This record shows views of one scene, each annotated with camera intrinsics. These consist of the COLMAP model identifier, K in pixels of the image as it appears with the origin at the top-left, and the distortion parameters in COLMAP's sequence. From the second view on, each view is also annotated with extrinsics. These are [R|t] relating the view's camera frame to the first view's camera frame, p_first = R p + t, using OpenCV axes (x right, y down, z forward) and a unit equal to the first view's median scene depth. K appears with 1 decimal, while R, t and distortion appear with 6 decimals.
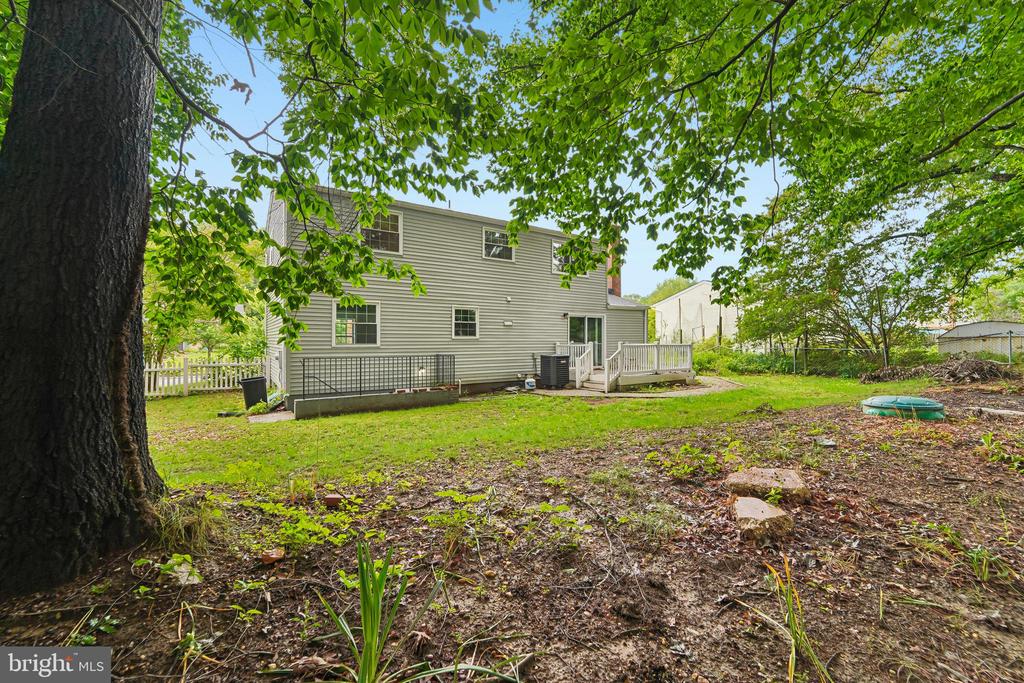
lens RADIAL K [[419.5, 0, 512.0], [0, 419.5, 341.5], [0, 0, 1]] dist [-0.001170, -0.000332]
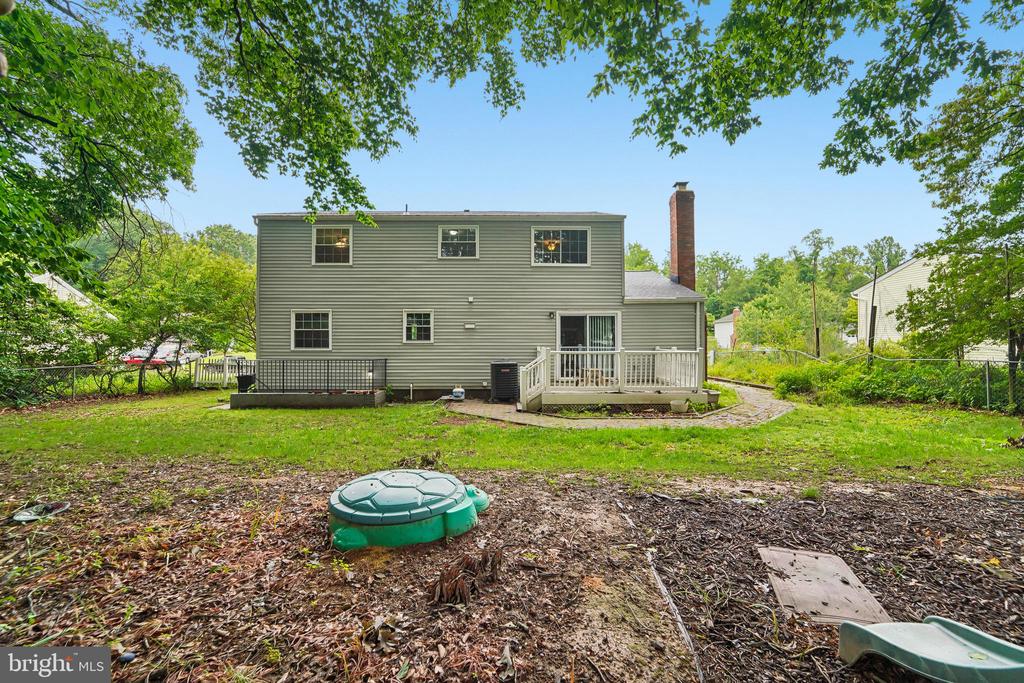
lens RADIAL K [[419.5, 0, 512.0], [0, 419.5, 341.5], [0, 0, 1]] dist [-0.001170, -0.000332]
pose [[0.833629, -0.004701, -0.552305, 0.607448], [-0.002017, 0.999931, -0.011557, 0.000468], [0.552322, 0.010748, 0.833562, 0.307056]]
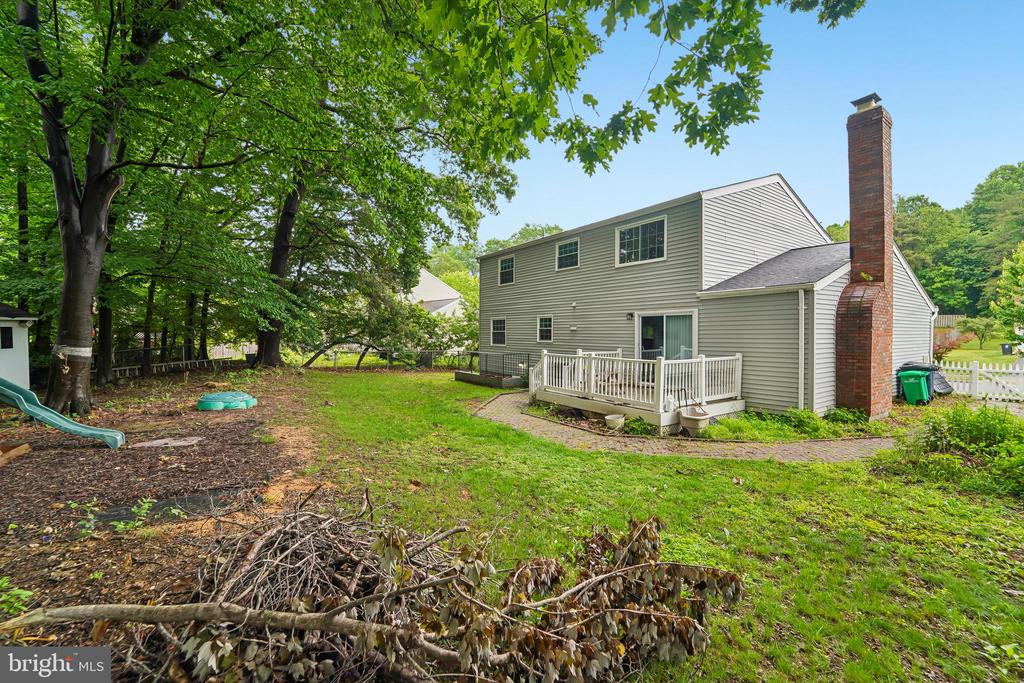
lens RADIAL K [[419.5, 0, 512.0], [0, 419.5, 341.5], [0, 0, 1]] dist [-0.001170, -0.000332]
pose [[0.017531, 0.015412, -0.999728, 1.082884], [-0.012029, 0.999812, 0.015203, -0.025962], [0.999774, 0.011759, 0.017713, 0.882477]]
